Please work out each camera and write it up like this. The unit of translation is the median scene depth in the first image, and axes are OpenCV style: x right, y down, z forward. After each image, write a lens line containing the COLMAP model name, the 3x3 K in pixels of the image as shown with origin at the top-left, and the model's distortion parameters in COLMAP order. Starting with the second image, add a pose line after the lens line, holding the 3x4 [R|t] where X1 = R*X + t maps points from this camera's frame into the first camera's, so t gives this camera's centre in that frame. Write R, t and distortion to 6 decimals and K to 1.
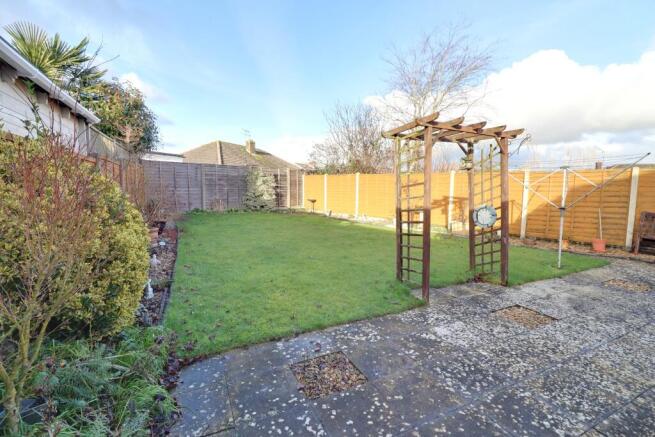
lens RADIAL K [[311.1, 0, 327.9], [0, 311.1, 217.9], [0, 0, 1]] dist [-0.033627, -0.001721]
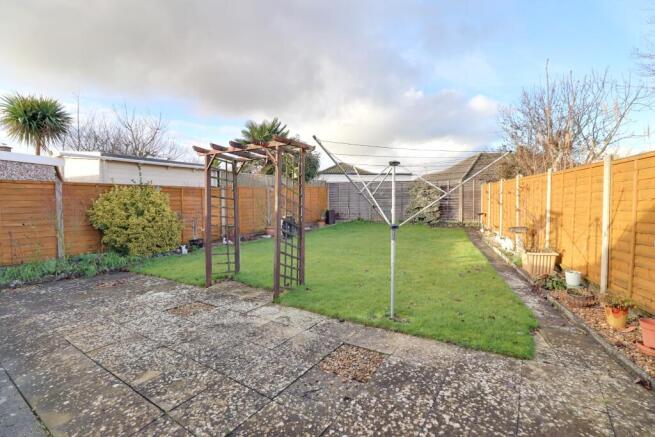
lens RADIAL K [[311.1, 0, 329.6], [0, 311.1, 218.9], [0, 0, 1]] dist [-0.033627, -0.001721]
pose [[0.530622, 0.039466, -0.846690, 1.769604], [-0.073622, 0.997286, 0.000346, -0.050243], [0.844405, 0.062151, 0.532087, 0.758943]]
